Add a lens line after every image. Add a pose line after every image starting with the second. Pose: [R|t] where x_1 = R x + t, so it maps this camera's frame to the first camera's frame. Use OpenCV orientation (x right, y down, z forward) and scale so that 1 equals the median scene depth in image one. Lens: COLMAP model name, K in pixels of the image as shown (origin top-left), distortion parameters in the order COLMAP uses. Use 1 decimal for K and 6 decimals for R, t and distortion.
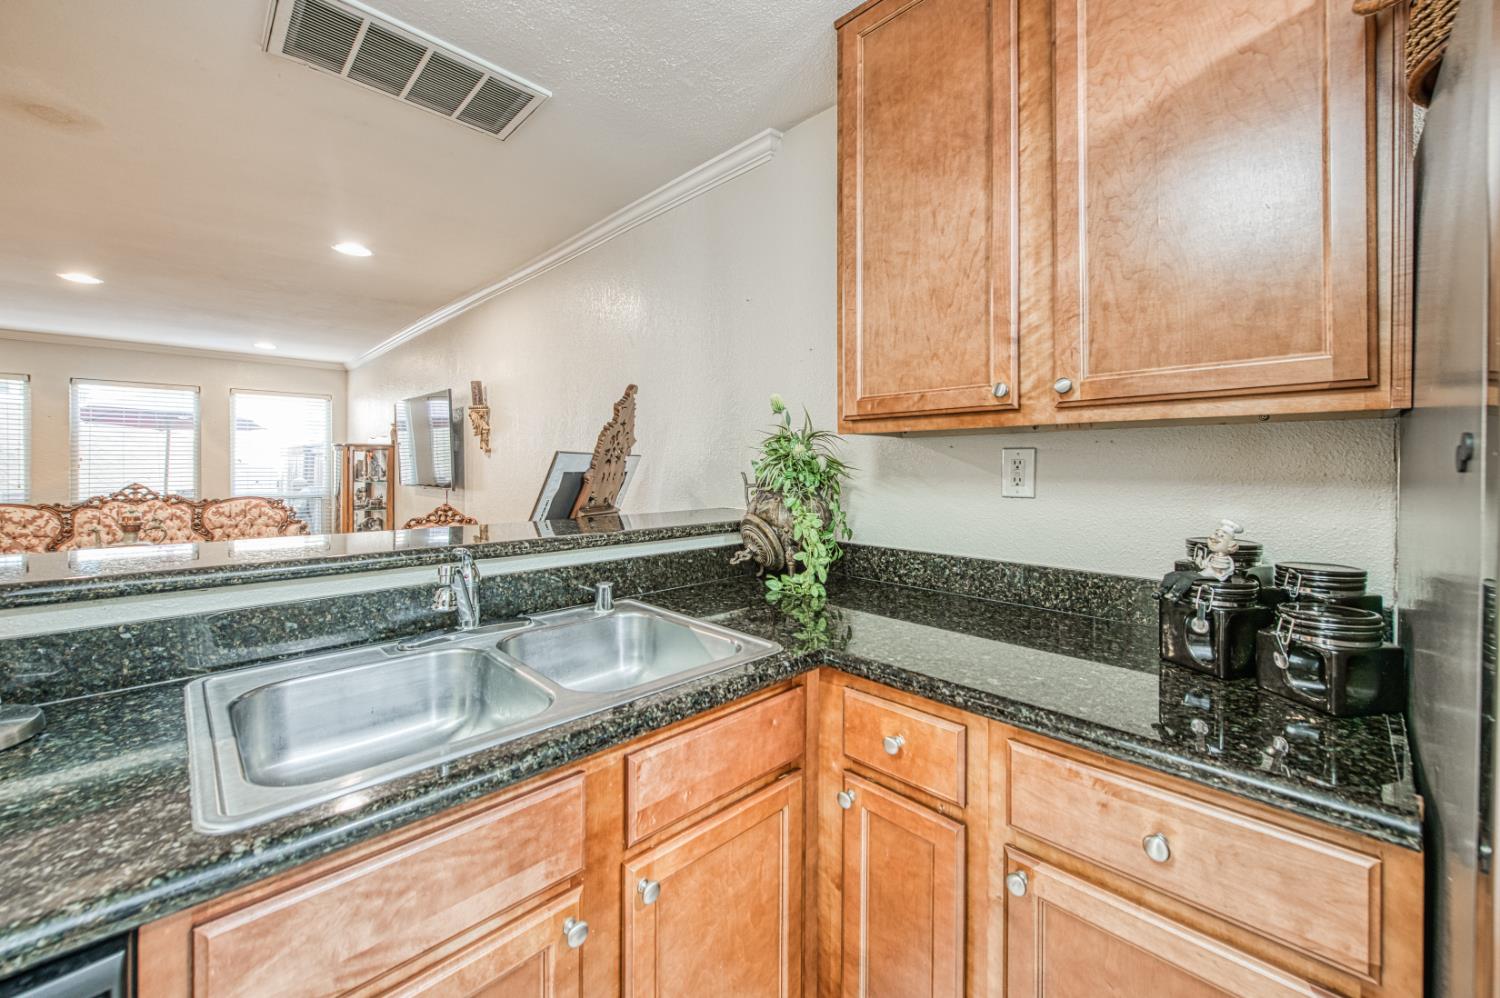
lens RADIAL K [[592.1, 0, 746.2], [0, 592.1, 463.8], [0, 0, 1]] dist [-0.000560, -0.000409]
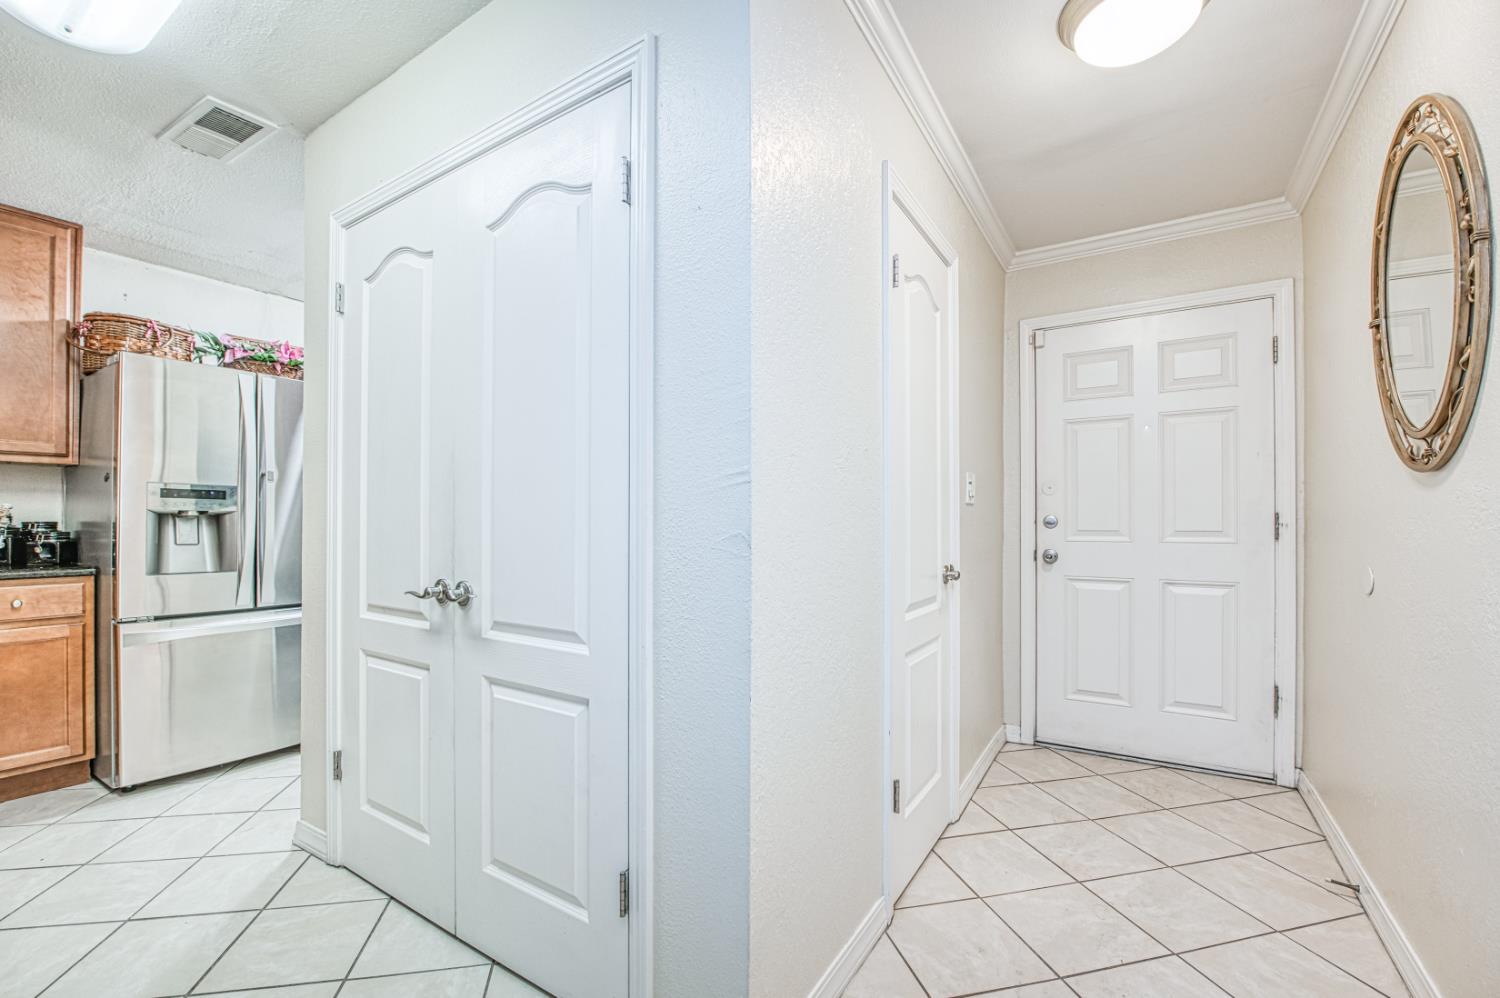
lens RADIAL K [[594.5, 0, 751.6], [0, 594.5, 517.2], [0, 0, 1]] dist [-0.001538, -0.008343]
pose [[-0.245729, 0.001493, 0.969337, -1.972425], [0.001520, 0.999998, -0.001155, 0.138051], [-0.969337, 0.001189, -0.245731, -1.217020]]
